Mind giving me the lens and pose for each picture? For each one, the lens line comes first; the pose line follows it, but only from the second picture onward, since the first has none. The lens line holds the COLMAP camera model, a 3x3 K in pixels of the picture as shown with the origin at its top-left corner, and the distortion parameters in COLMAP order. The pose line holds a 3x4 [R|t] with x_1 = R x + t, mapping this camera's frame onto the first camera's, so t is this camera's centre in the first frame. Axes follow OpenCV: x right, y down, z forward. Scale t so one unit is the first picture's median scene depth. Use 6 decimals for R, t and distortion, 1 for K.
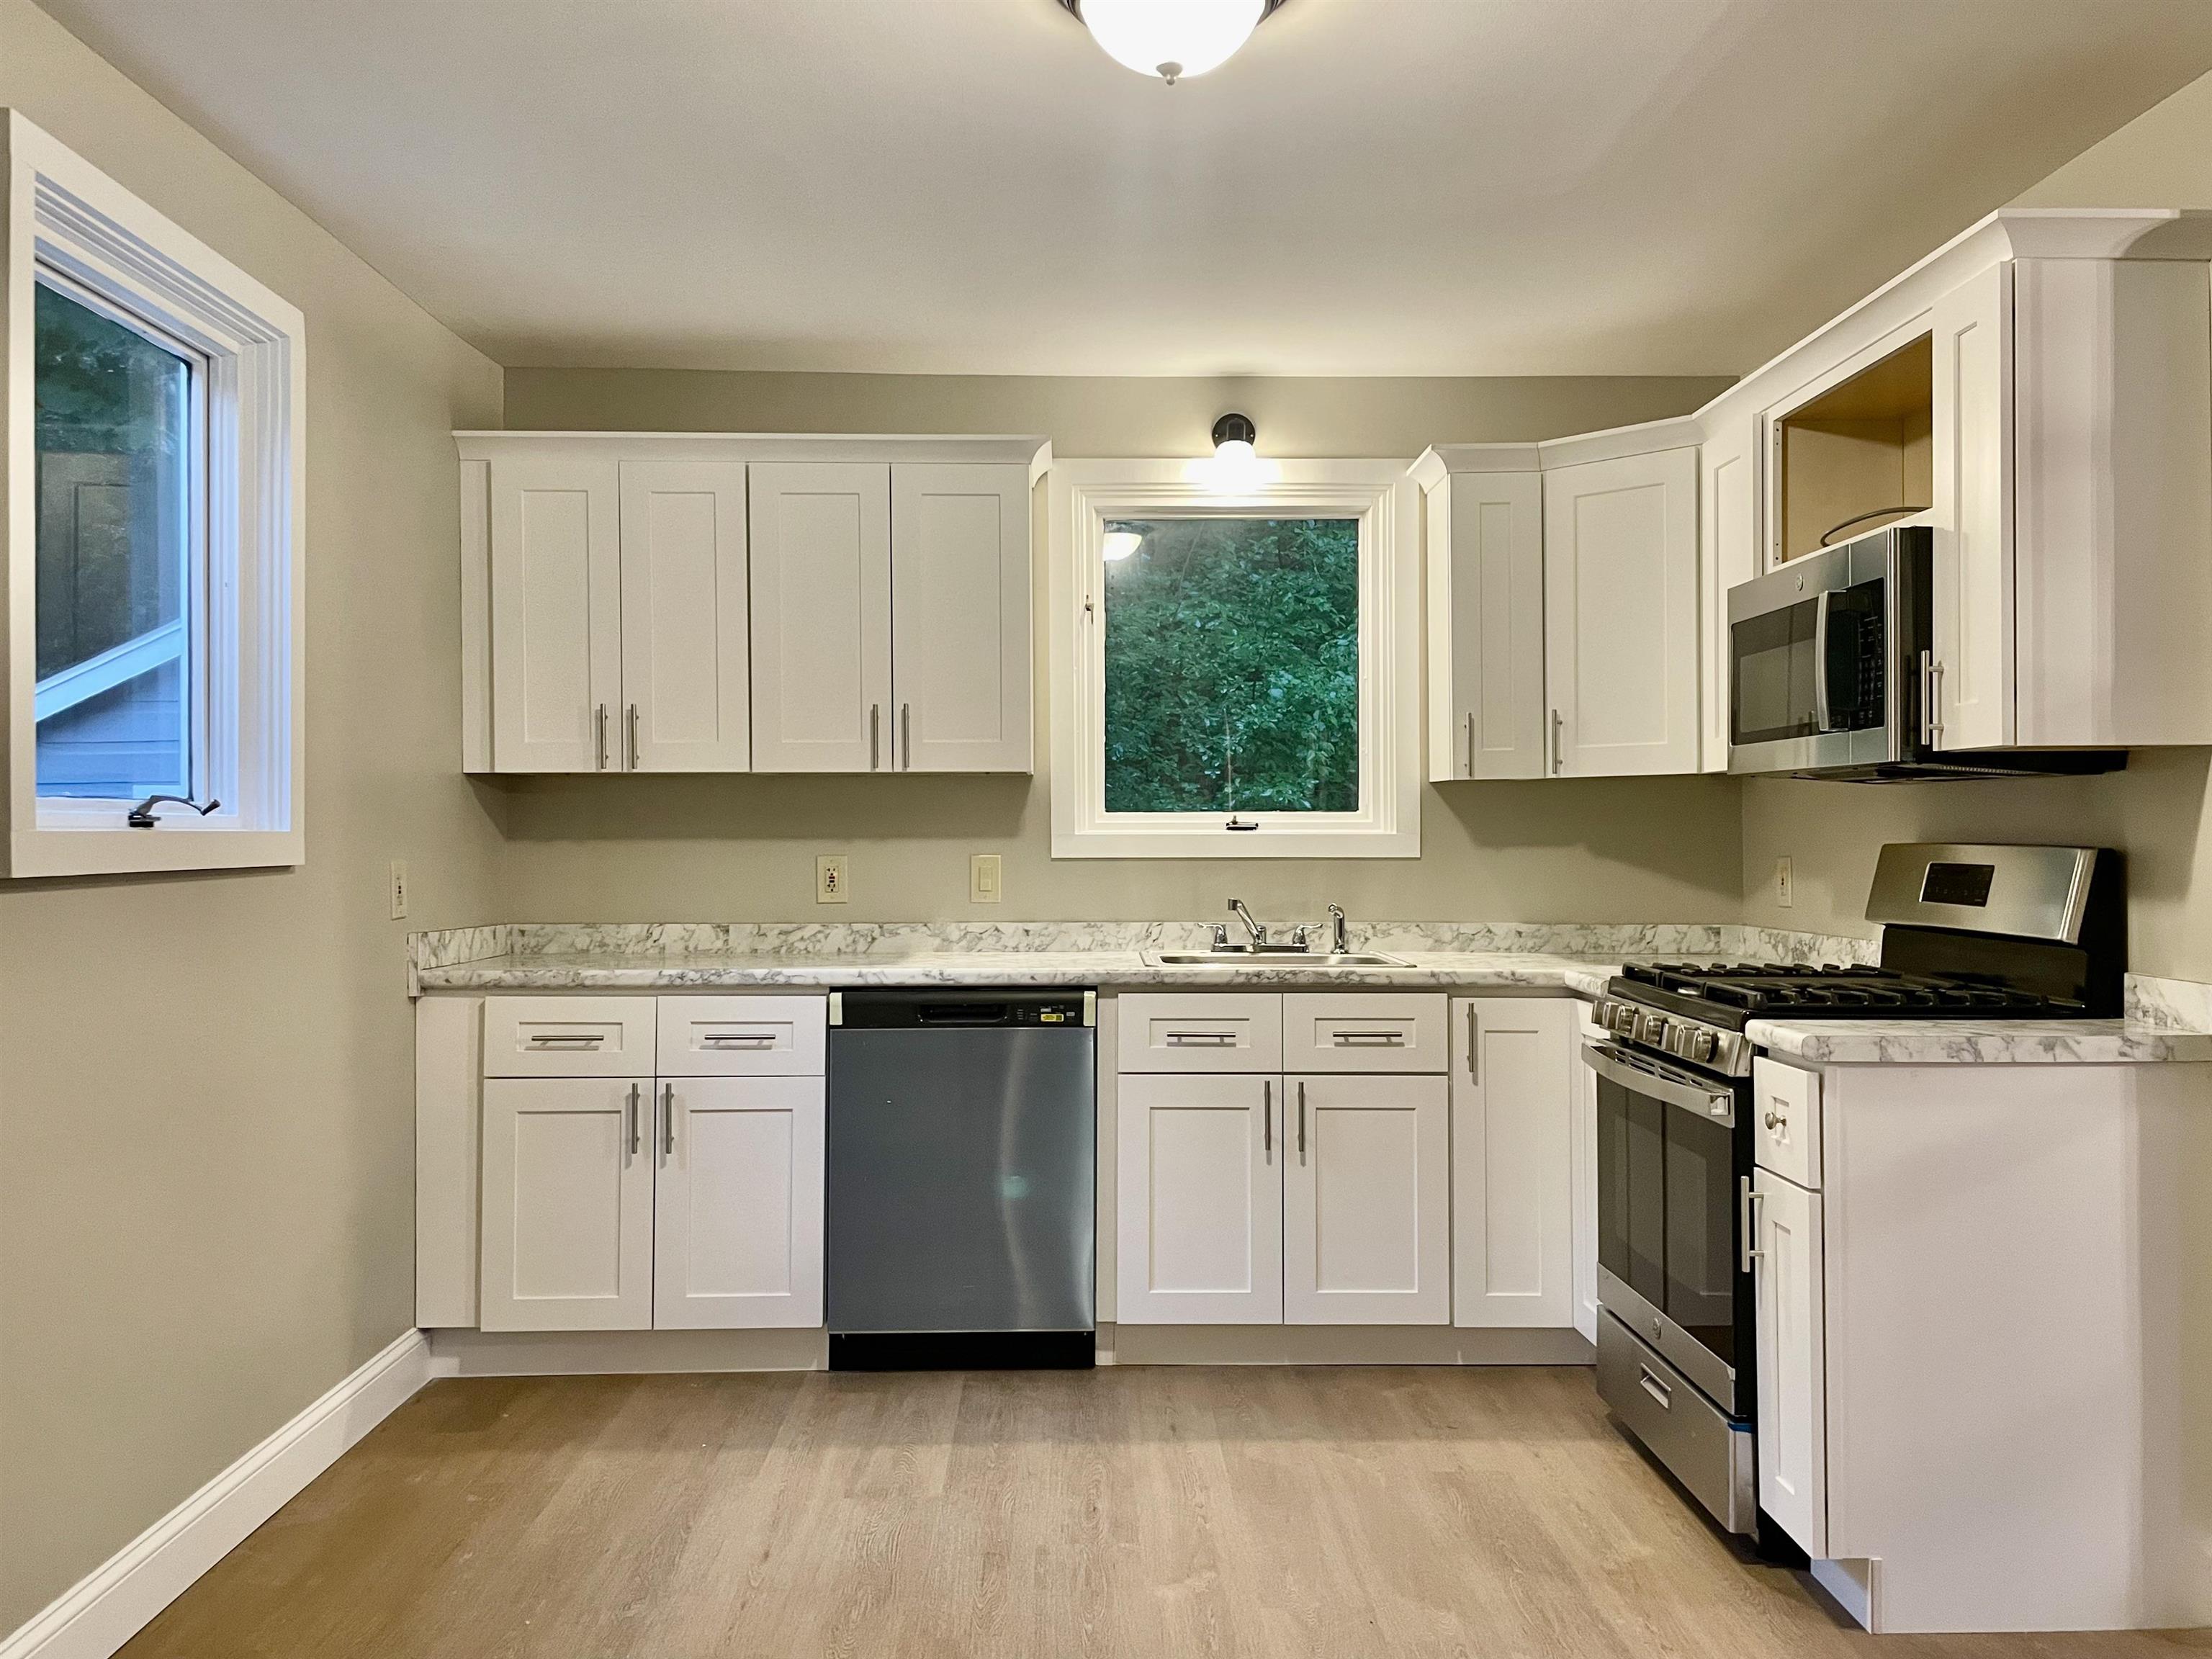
lens RADIAL K [[1752.1, 0, 1124.1], [0, 1752.1, 817.0], [0, 0, 1]] dist [0.079023, -0.038071]
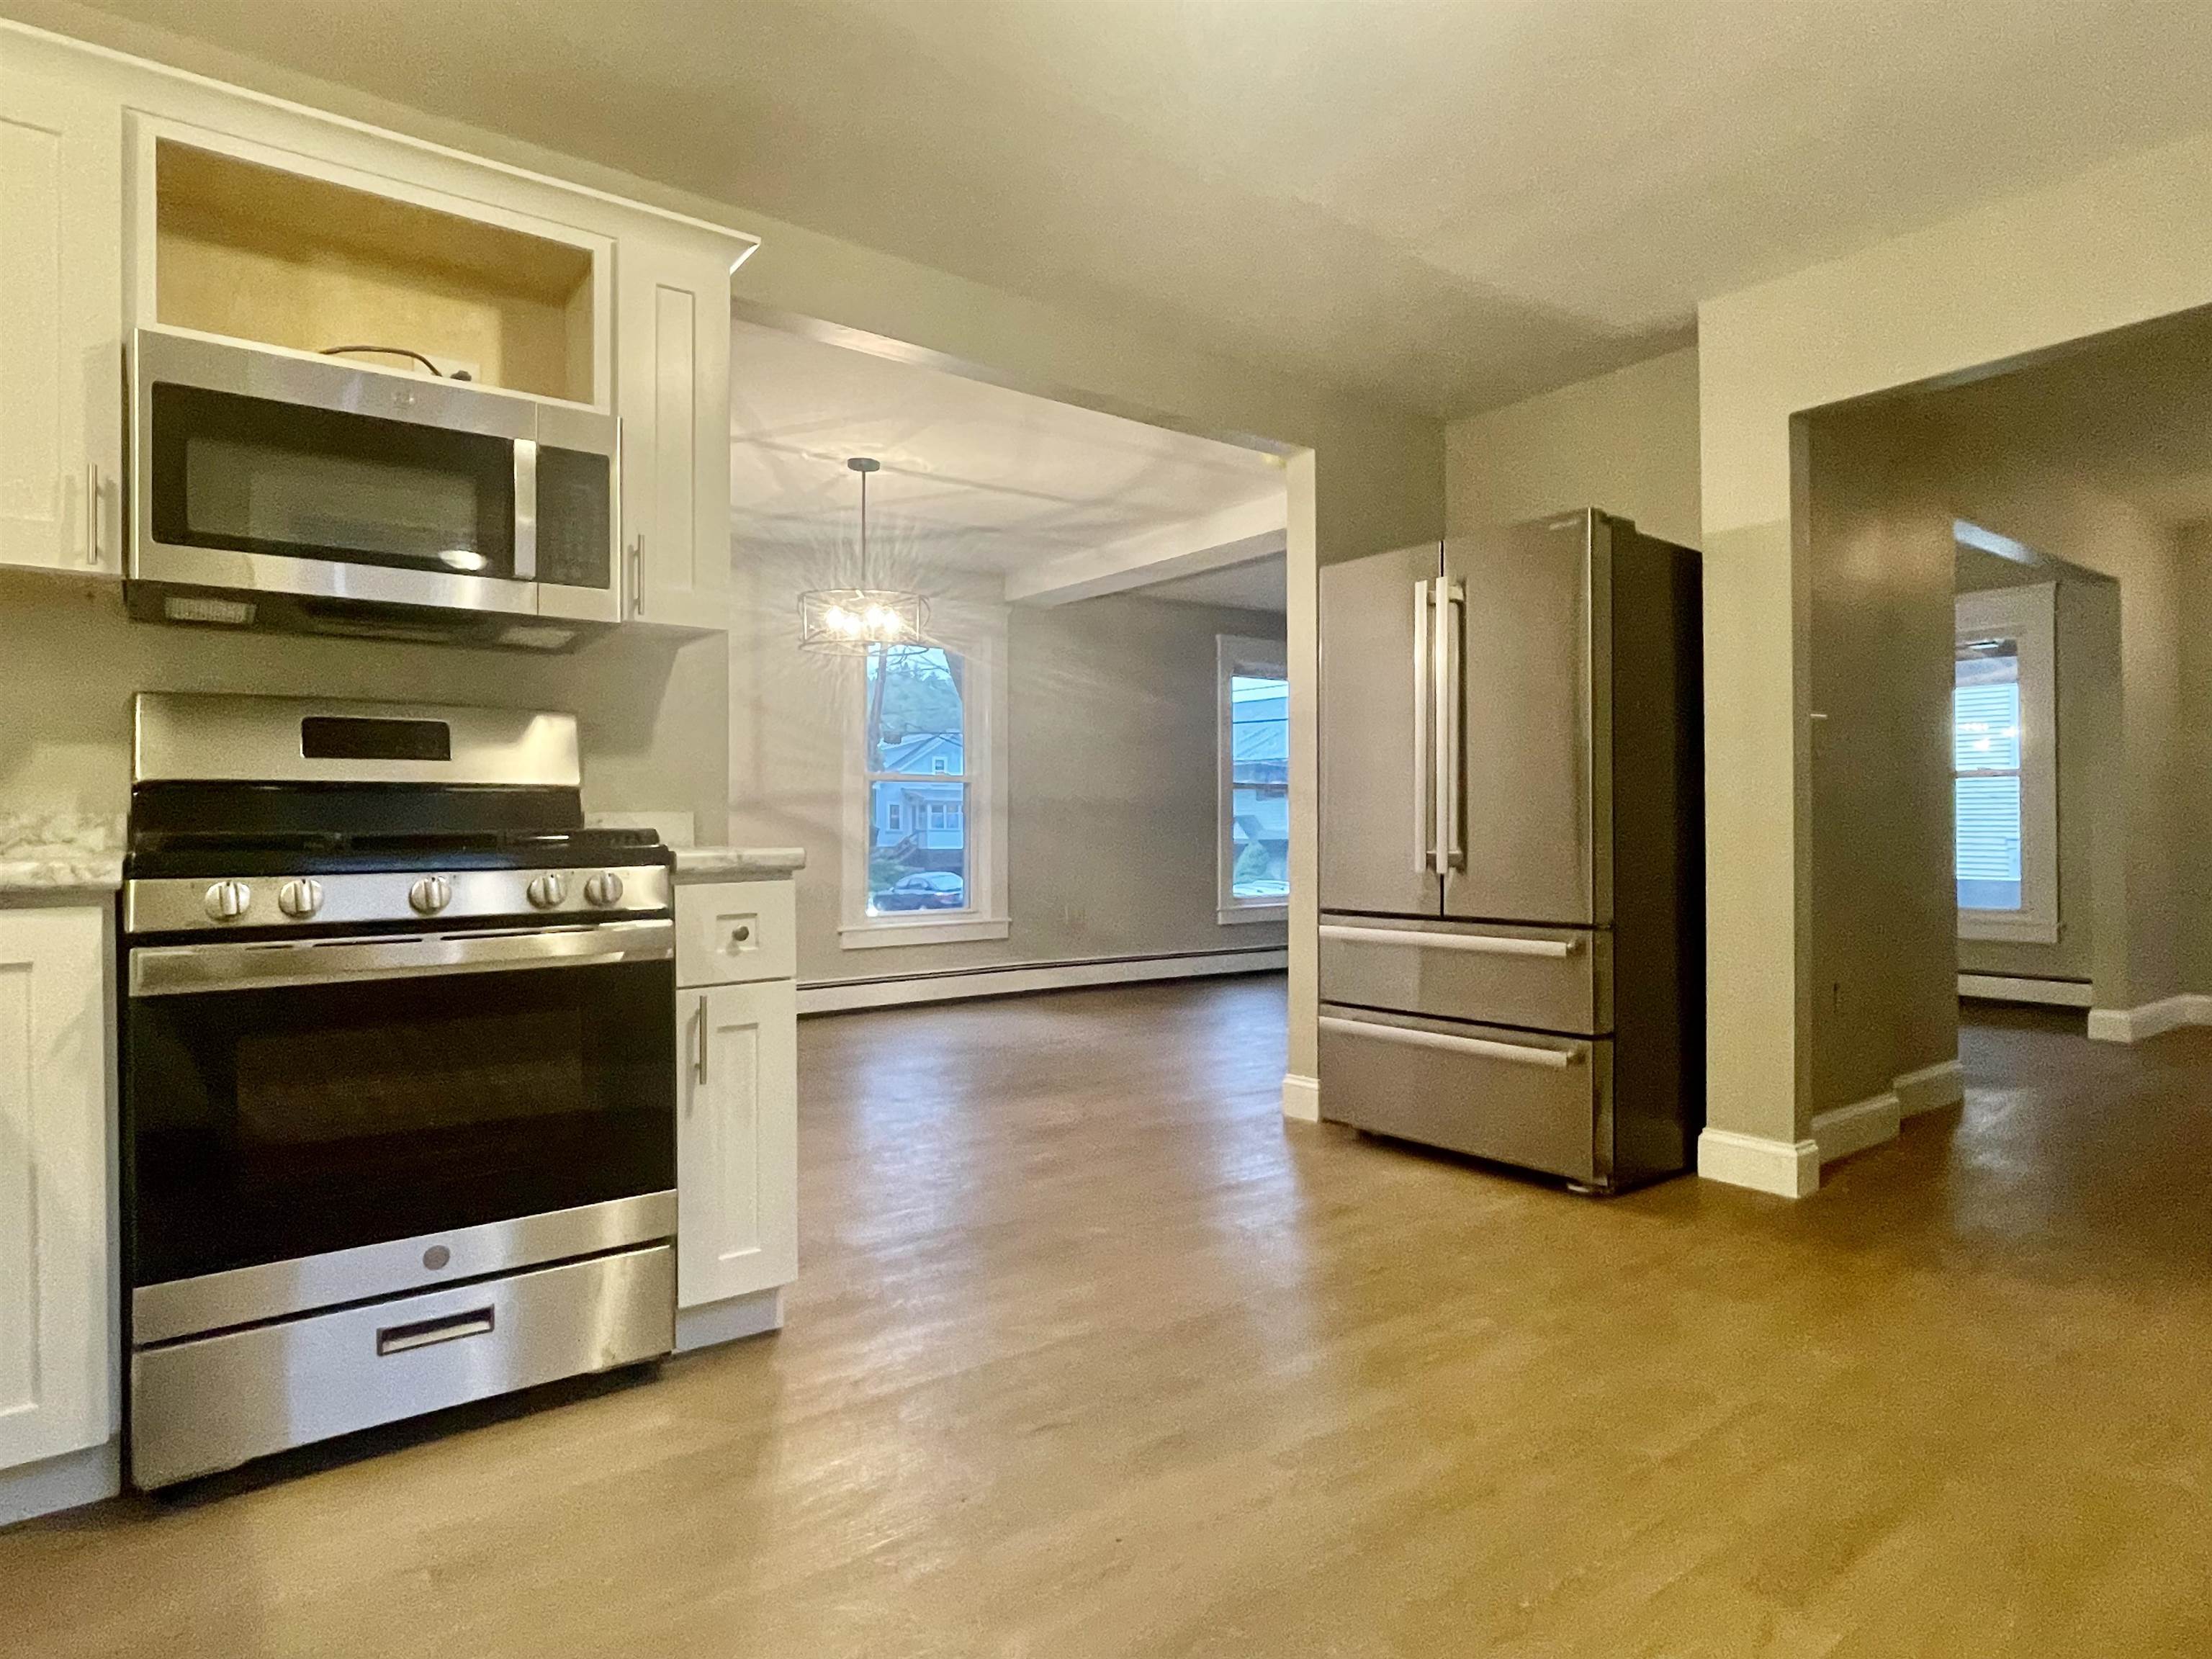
lens RADIAL K [[1265.0, 0, 1101.2], [0, 1265.0, 814.6], [0, 0, 1]] dist [0.000509, -0.006522]
pose [[-0.577640, 0.012392, 0.816198, -0.300944], [0.001894, 0.999902, -0.013841, 0.076764], [-0.816290, -0.006449, -0.577607, 0.913442]]
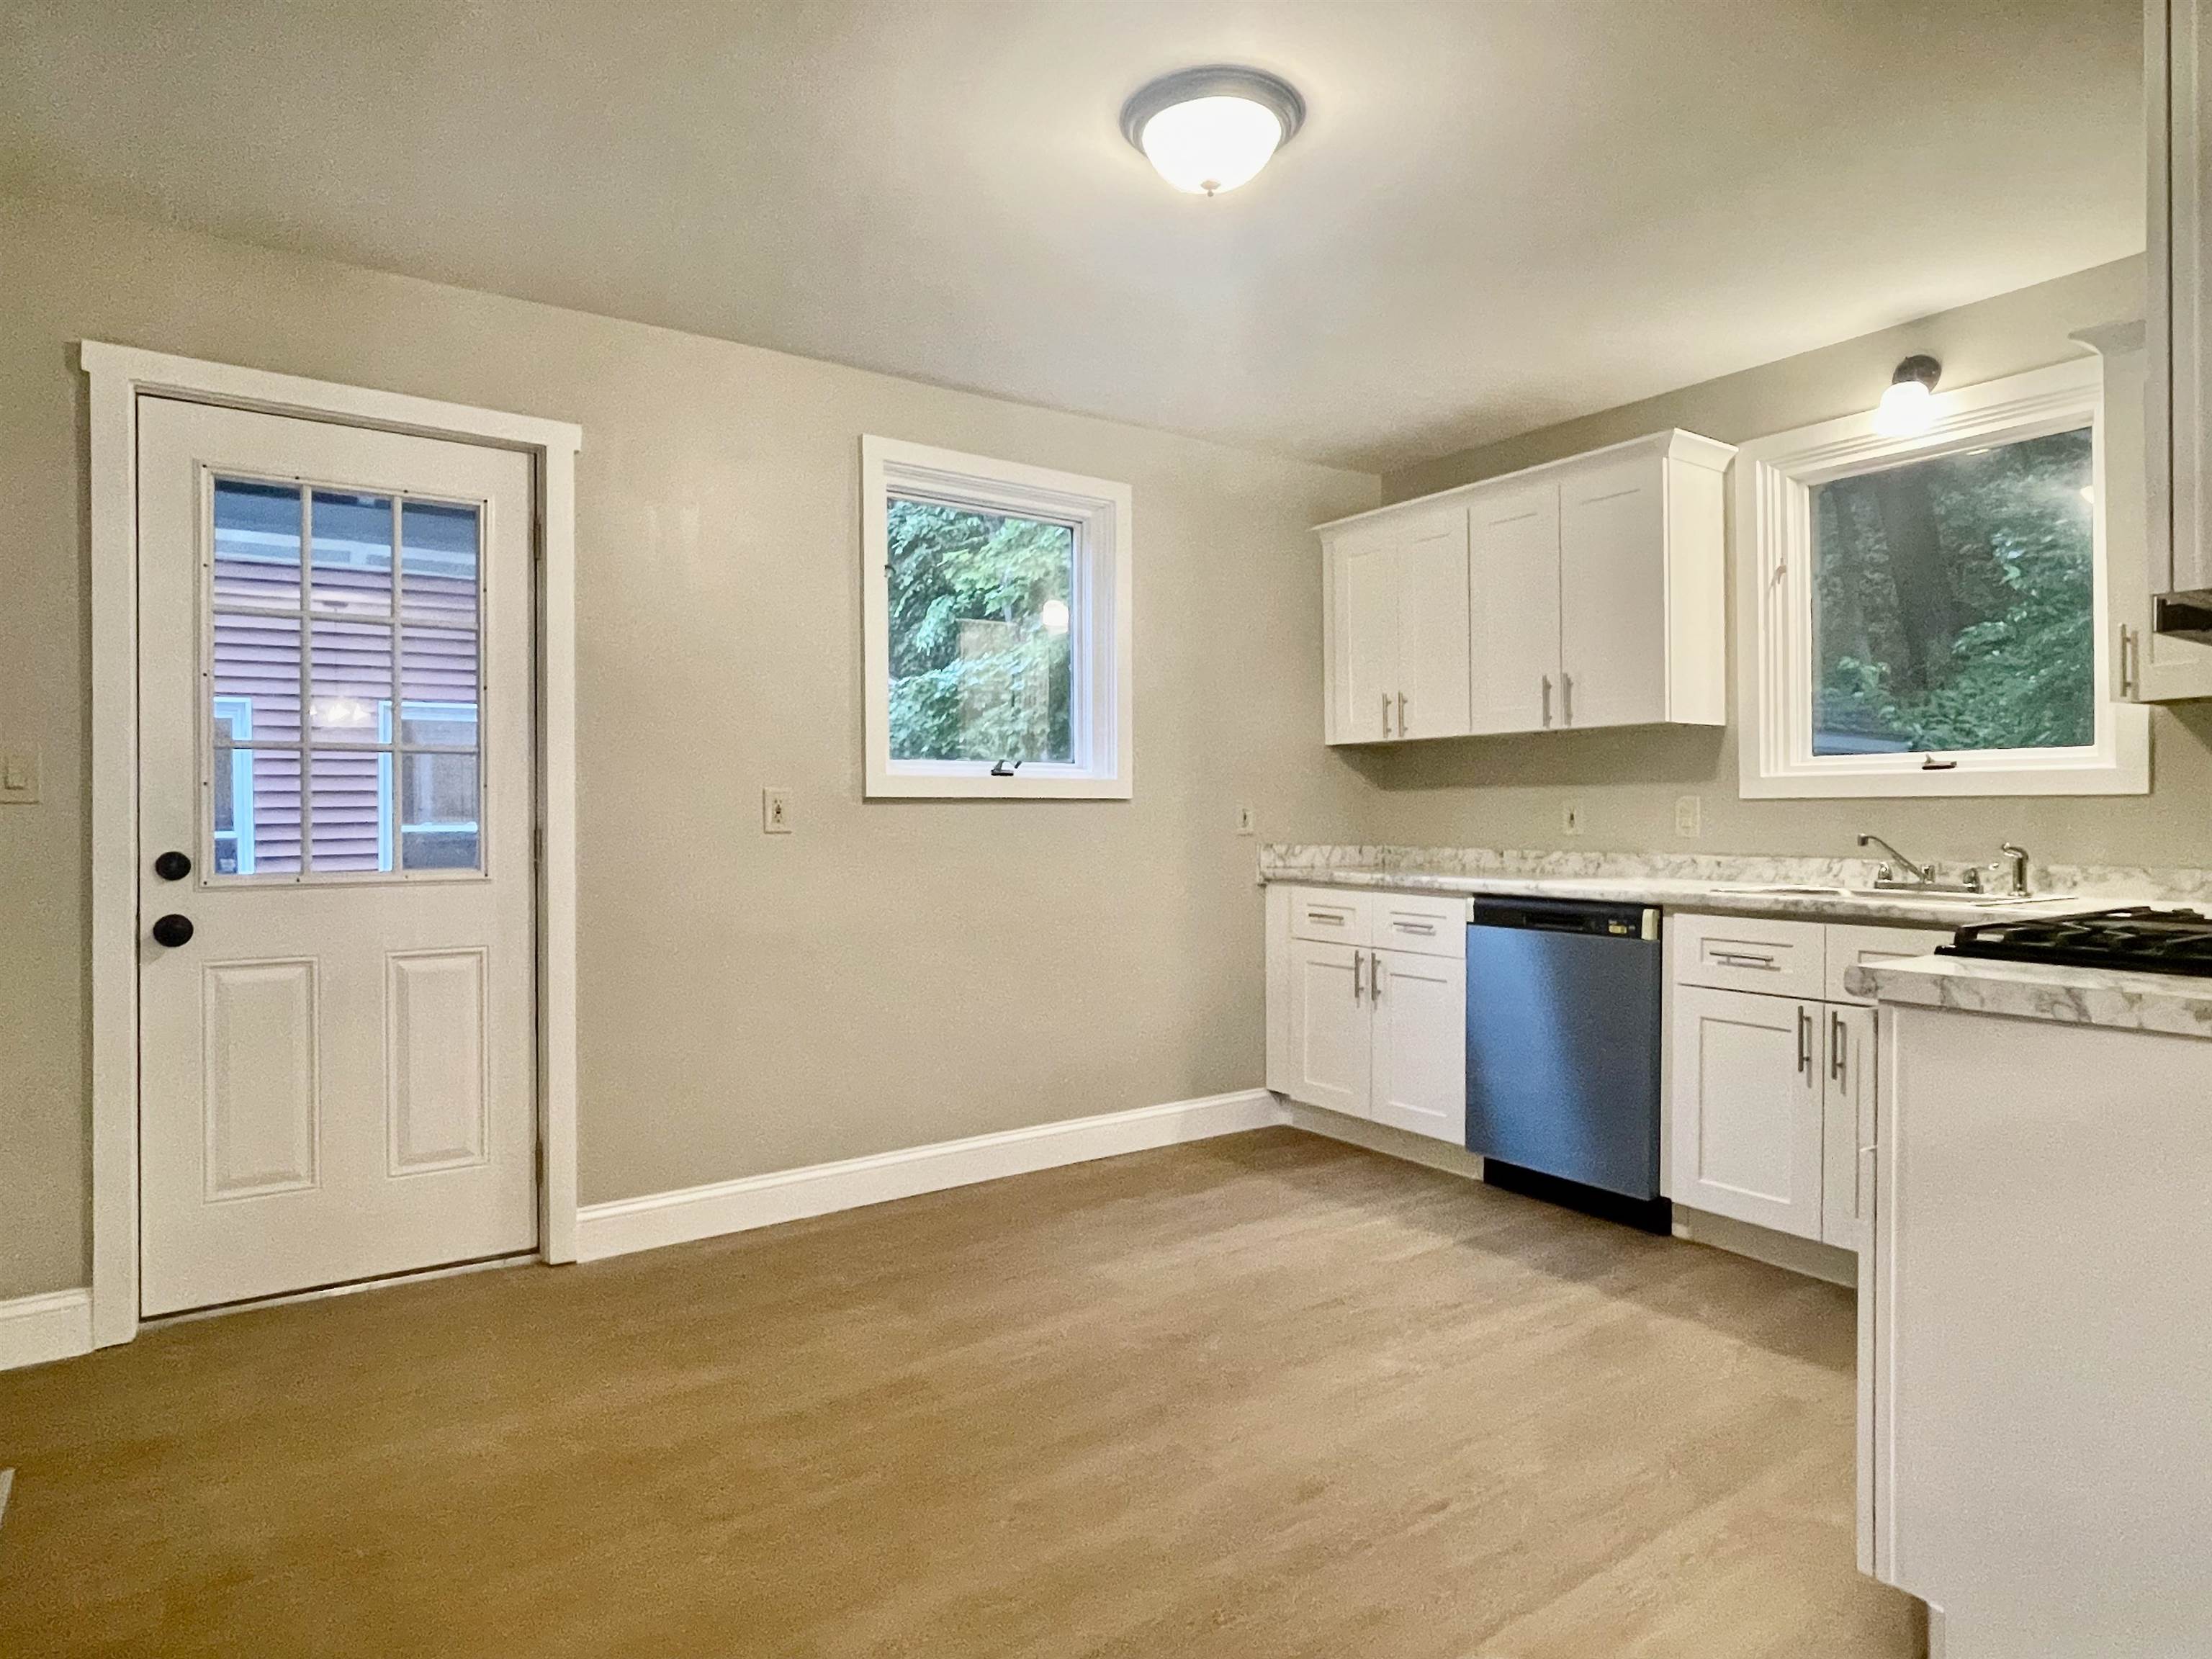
lens RADIAL K [[1265.0, 0, 1108.2], [0, 1265.0, 813.0], [0, 0, 1]] dist [0.000509, -0.006522]
pose [[0.550190, -0.000616, -0.835039, 0.479077], [0.008168, 0.999956, 0.004644, 0.029457], [0.834999, -0.009376, 0.550171, 0.247629]]
